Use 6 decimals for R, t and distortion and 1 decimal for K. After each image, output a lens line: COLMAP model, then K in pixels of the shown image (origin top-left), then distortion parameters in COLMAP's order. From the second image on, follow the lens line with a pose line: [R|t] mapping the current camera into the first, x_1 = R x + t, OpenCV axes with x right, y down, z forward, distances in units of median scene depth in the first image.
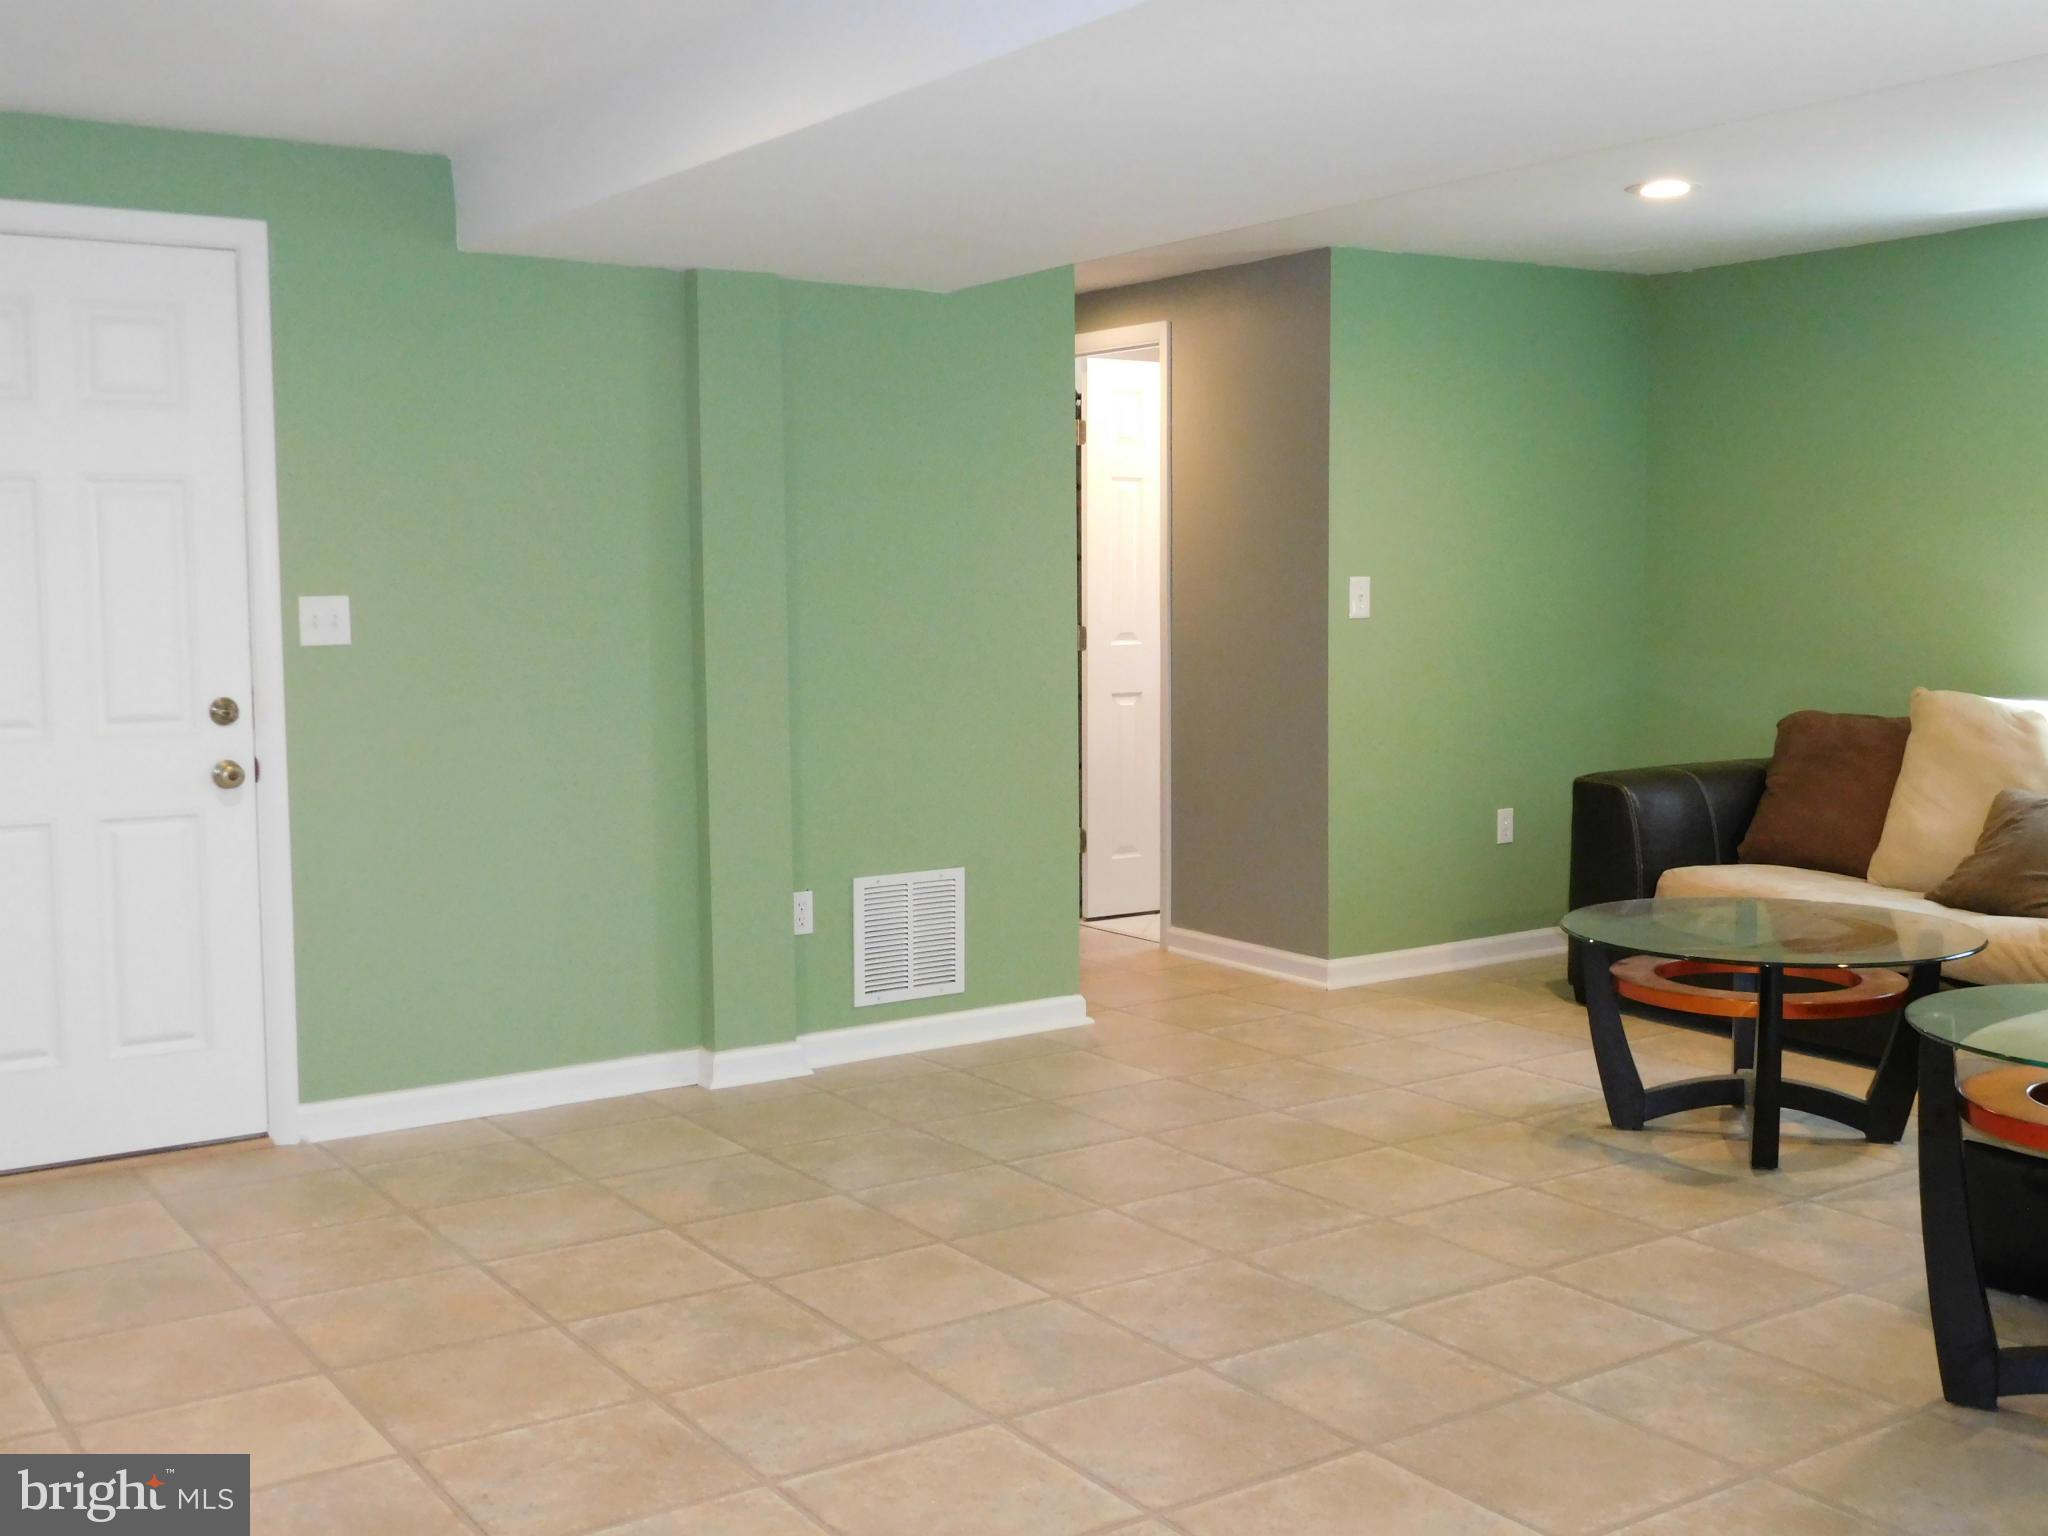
lens RADIAL K [[2135.6, 0, 1025.4], [0, 2135.6, 767.5], [0, 0, 1]] dist [-0.007729, 0.000000]
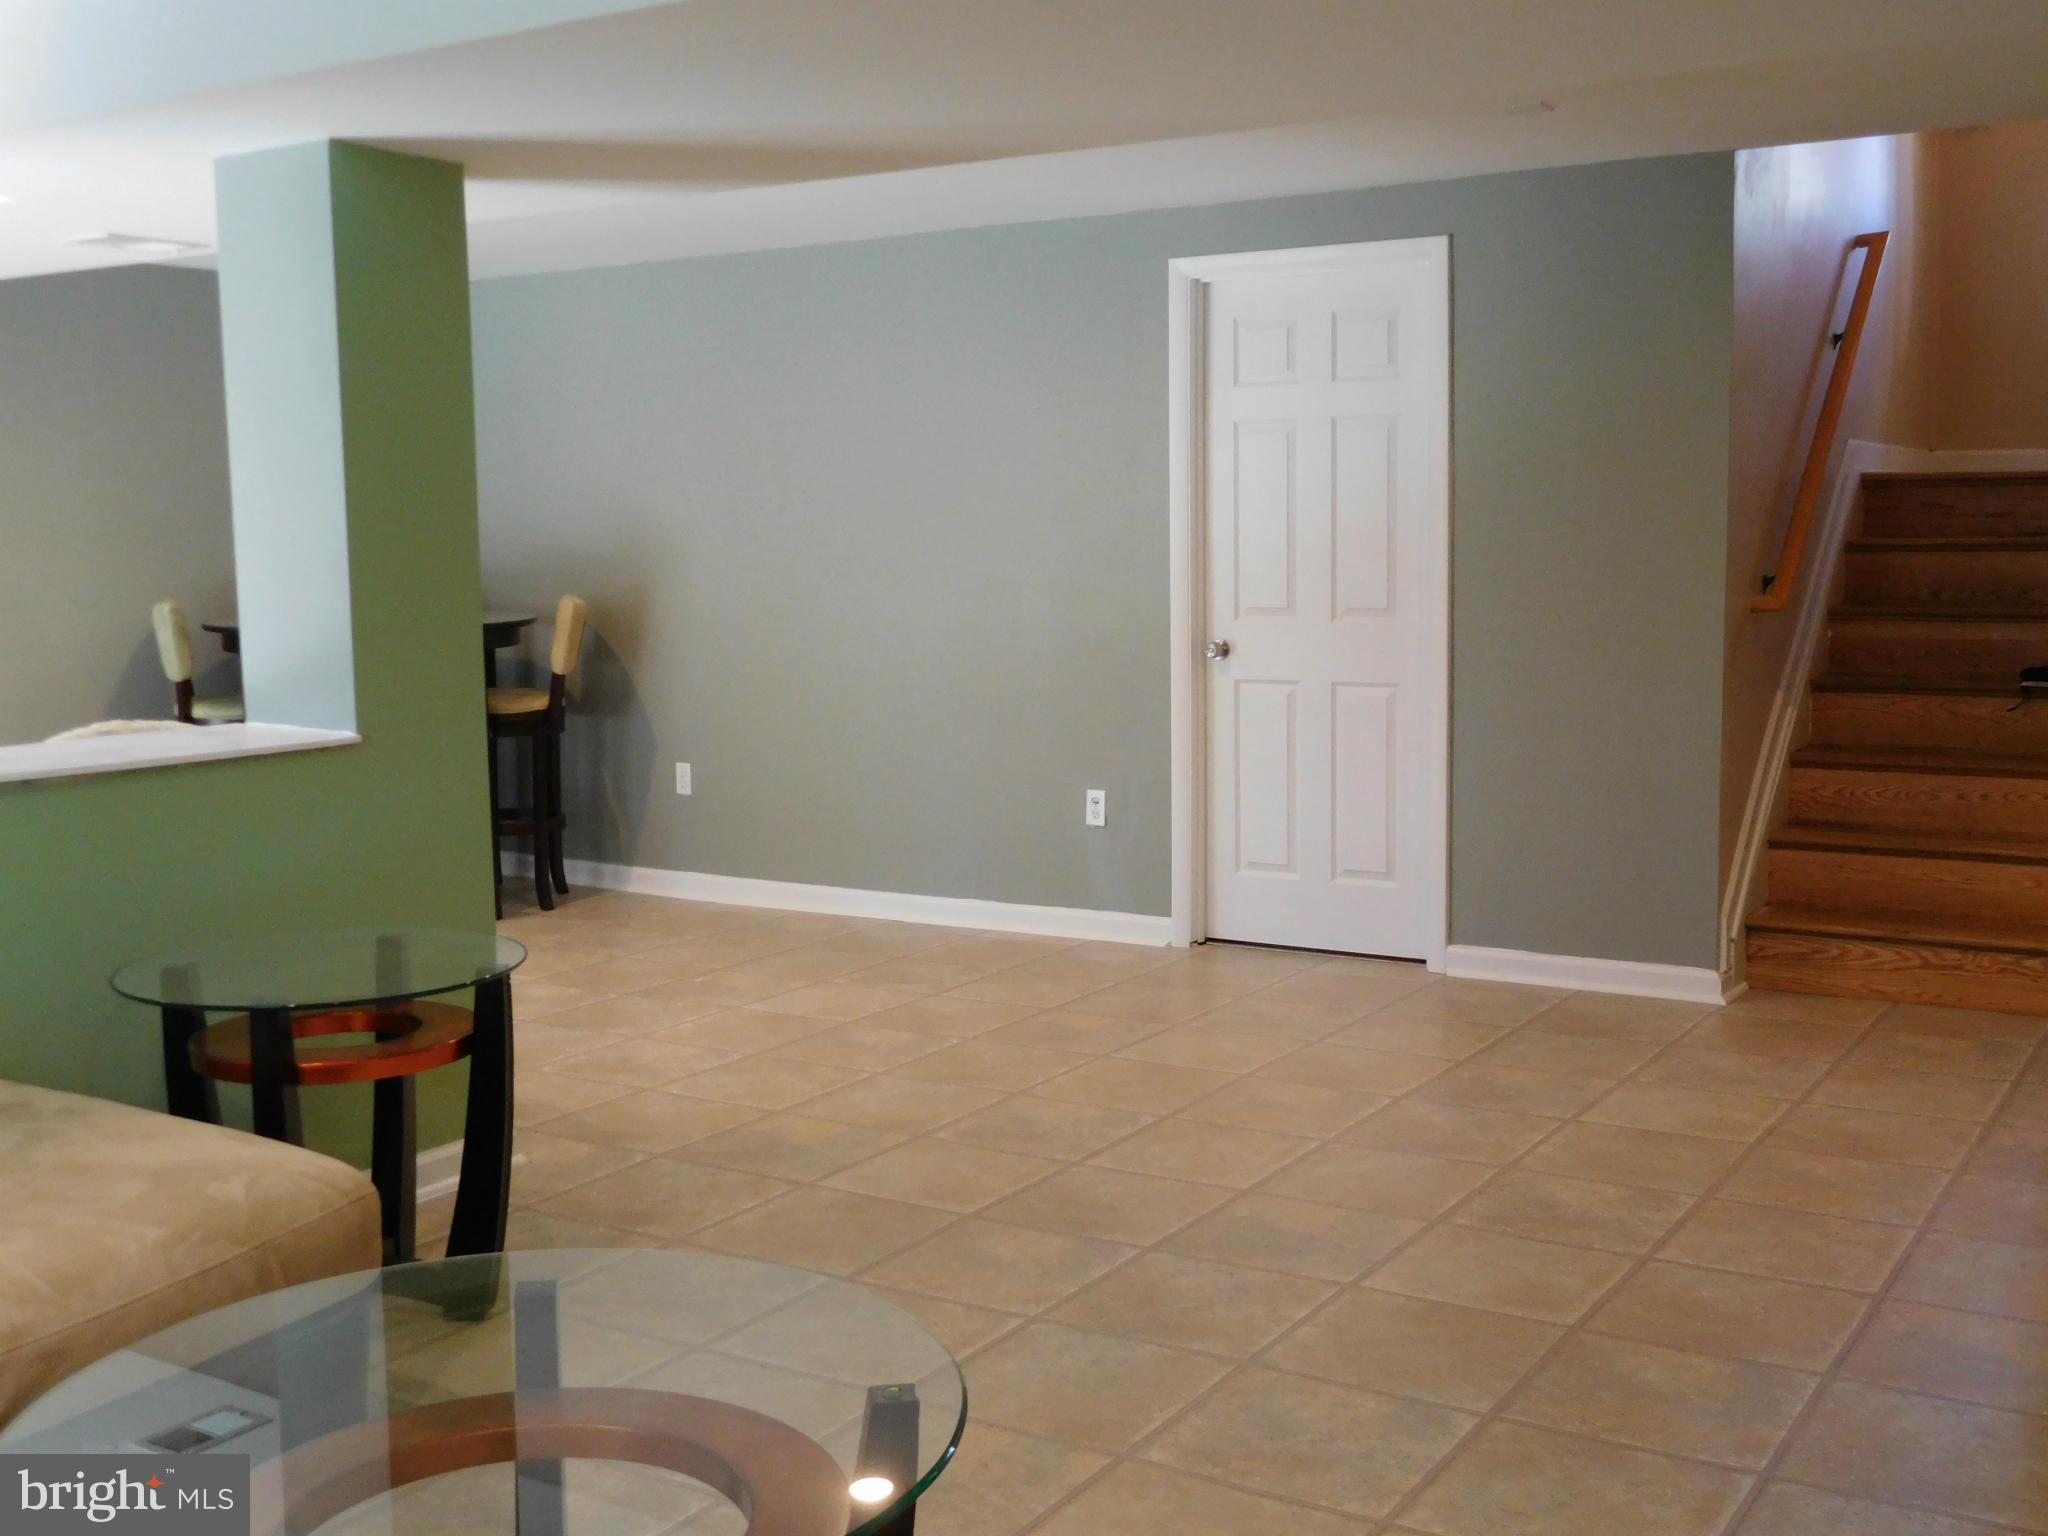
lens RADIAL K [[2135.6, 0, 1027.2], [0, 2135.6, 770.2], [0, 0, 1]] dist [-0.007729, 0.000000]
pose [[-0.916071, 0.067122, -0.395358, 0.544007], [-0.013762, 0.980050, 0.198276, -0.178479], [0.400779, 0.187076, -0.896871, 1.862349]]
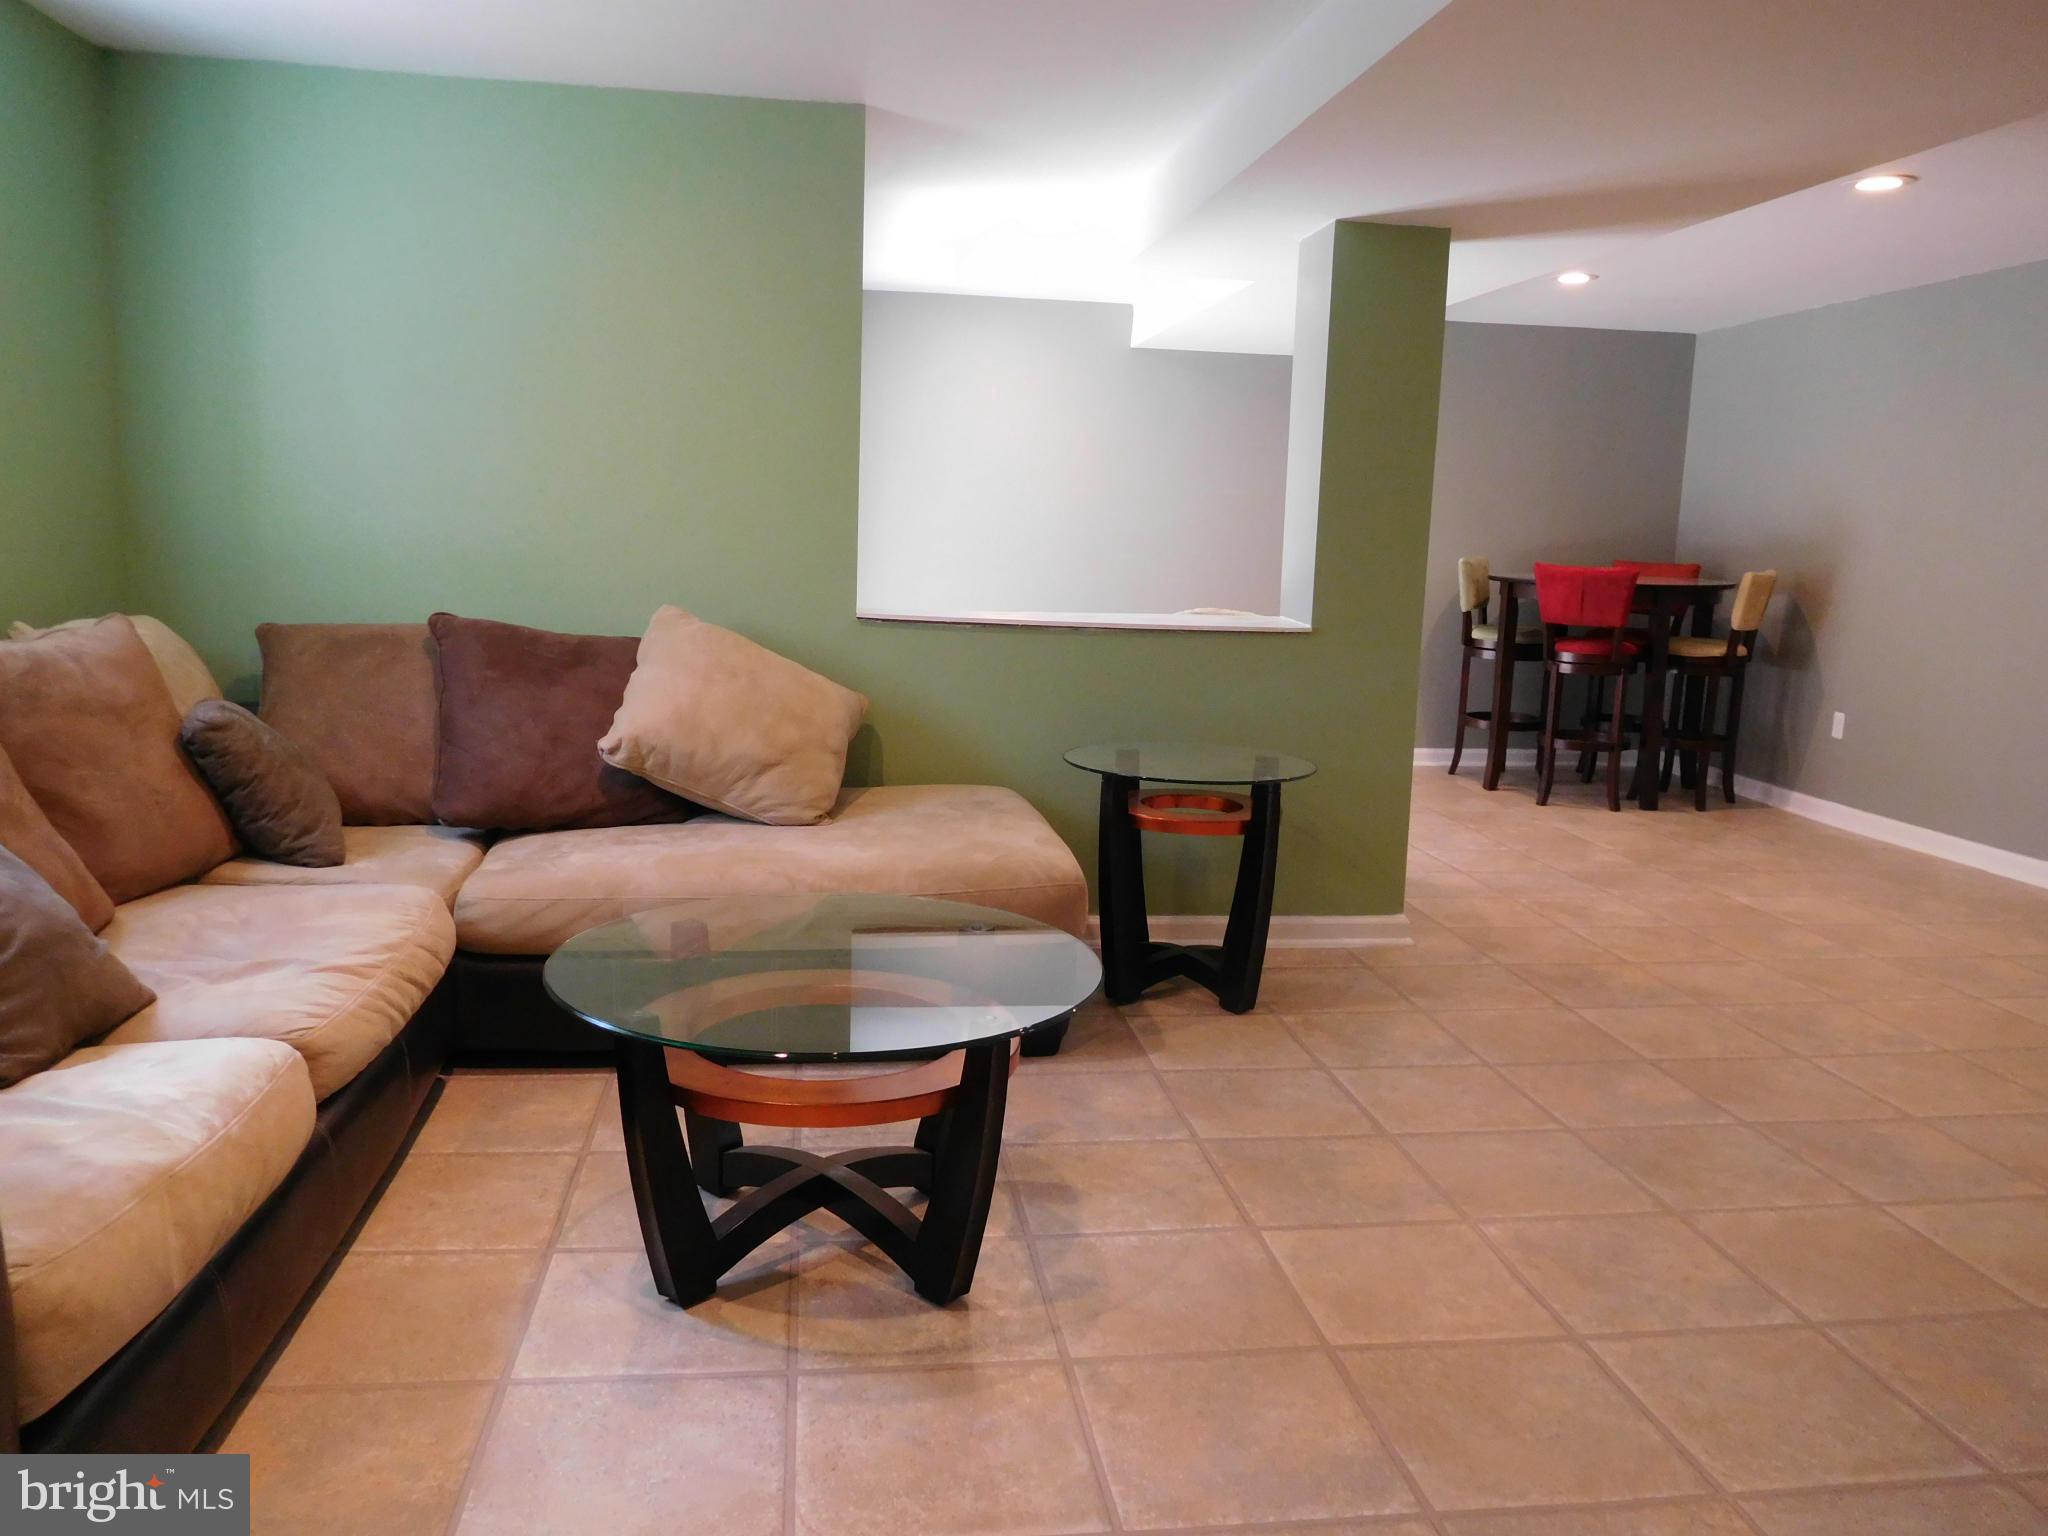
lens RADIAL K [[1540.2, 0, 1027.4], [0, 1540.2, 763.7], [0, 0, 1]] dist [-0.007250, 0.001561]
pose [[-0.896327, -0.083514, 0.435459, 0.081342], [0.021162, 0.972925, 0.230149, -0.147576], [-0.442889, 0.215504, -0.870292, 1.884880]]
